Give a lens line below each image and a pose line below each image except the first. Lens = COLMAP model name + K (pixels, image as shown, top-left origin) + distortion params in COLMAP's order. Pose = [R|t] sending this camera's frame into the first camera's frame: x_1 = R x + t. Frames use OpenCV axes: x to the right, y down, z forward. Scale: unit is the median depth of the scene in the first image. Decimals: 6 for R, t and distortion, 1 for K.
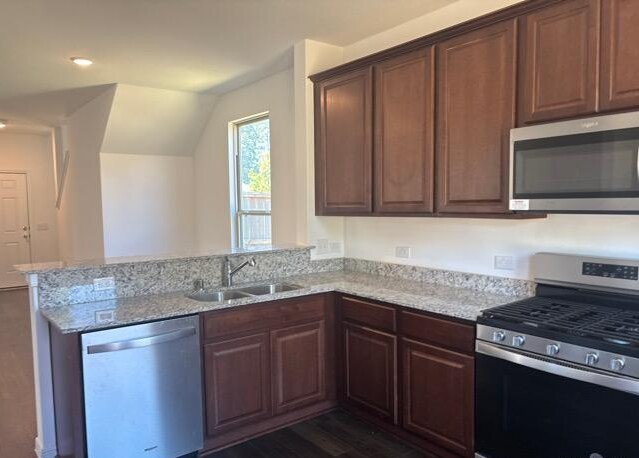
lens RADIAL K [[484.7, 0, 318.3], [0, 484.7, 238.0], [0, 0, 1]] dist [0.021161, -0.024115]
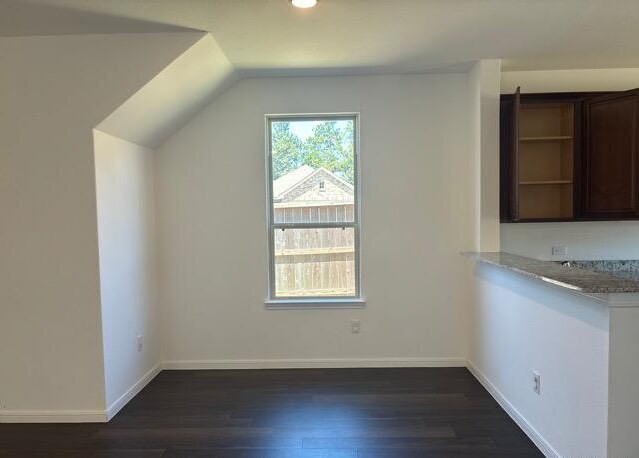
lens RADIAL K [[484.7, 0, 318.3], [0, 484.7, 238.0], [0, 0, 1]] dist [0.021161, -0.024115]
pose [[0.625476, -0.044002, 0.779001, -1.459995], [0.067868, 0.997693, 0.001863, -0.059588], [-0.777286, 0.051704, 0.627019, 0.858912]]
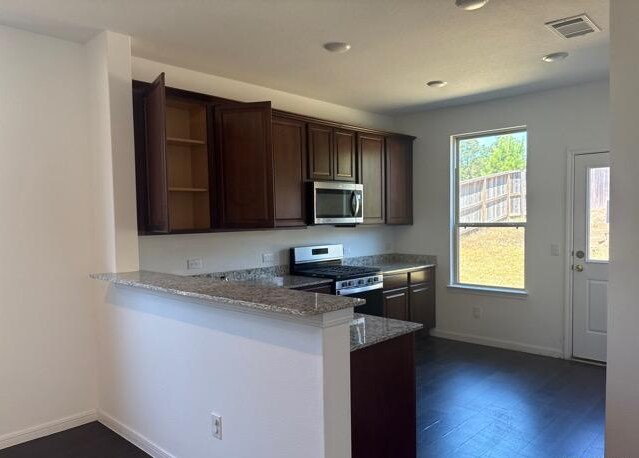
lens RADIAL K [[484.7, 0, 318.3], [0, 484.7, 238.0], [0, 0, 1]] dist [0.021161, -0.024115]
pose [[-0.159673, -0.033656, 0.986596, -1.244508], [0.085427, 0.995198, 0.047775, -0.077663], [-0.983467, 0.091910, -0.156031, 1.091468]]
